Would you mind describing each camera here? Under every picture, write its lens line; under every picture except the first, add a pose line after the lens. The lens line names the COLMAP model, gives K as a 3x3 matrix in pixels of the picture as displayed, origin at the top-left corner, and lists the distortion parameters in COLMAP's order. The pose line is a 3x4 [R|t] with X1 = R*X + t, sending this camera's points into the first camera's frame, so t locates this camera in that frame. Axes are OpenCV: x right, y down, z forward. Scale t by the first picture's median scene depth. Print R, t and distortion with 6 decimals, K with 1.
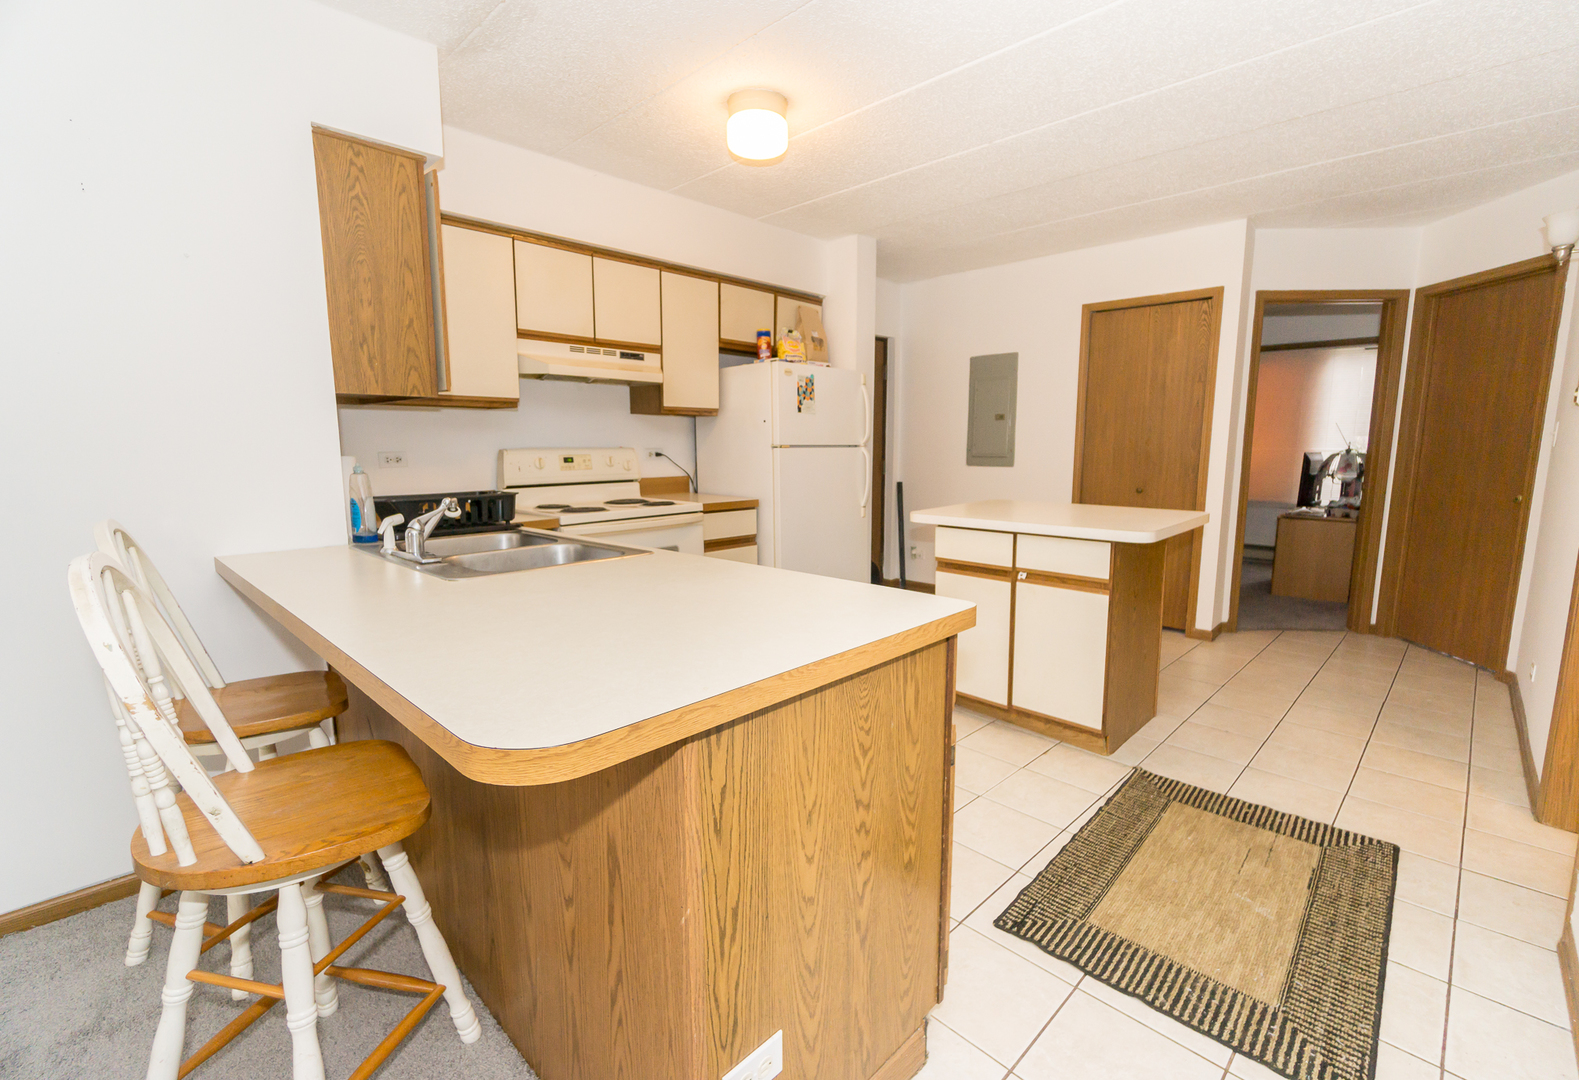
lens RADIAL K [[698.8, 0, 804.9], [0, 698.8, 540.7], [0, 0, 1]] dist [-0.002698, -0.000195]
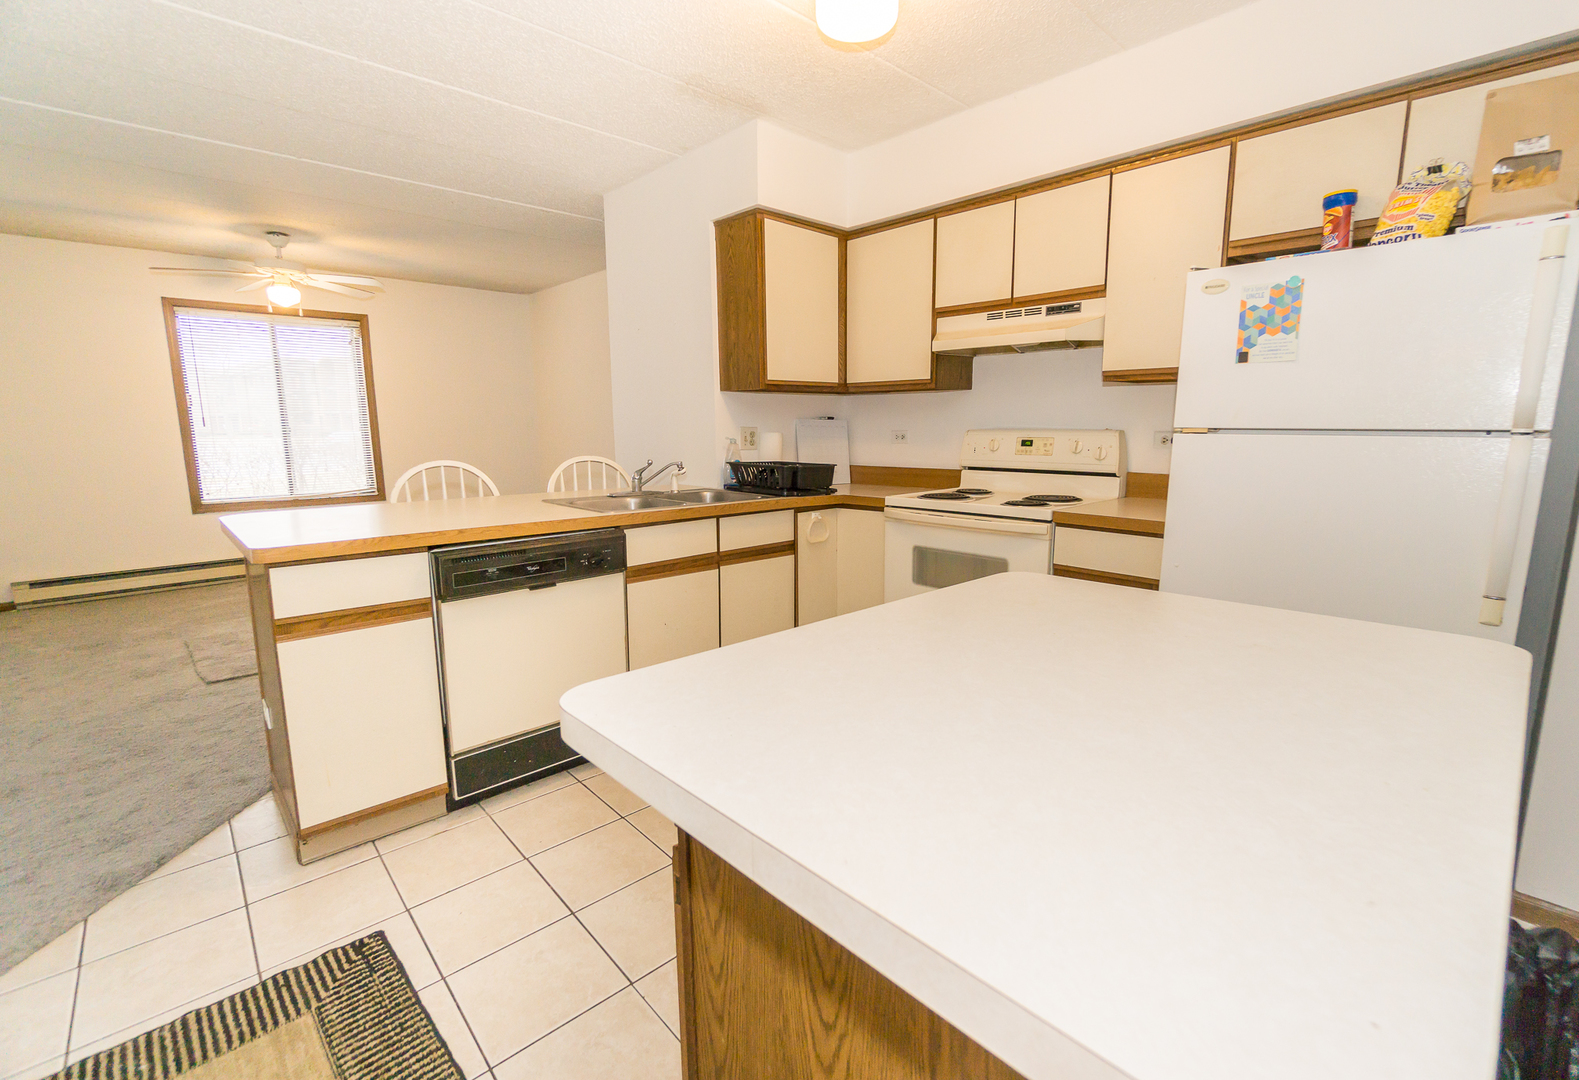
lens RADIAL K [[698.8, 0, 804.9], [0, 698.8, 540.7], [0, 0, 1]] dist [-0.002698, -0.000195]
pose [[-0.049245, 0.166634, -0.984788, 0.660727], [-0.138832, 0.975271, 0.171966, -0.130076], [0.989091, 0.145189, -0.024893, 0.920419]]
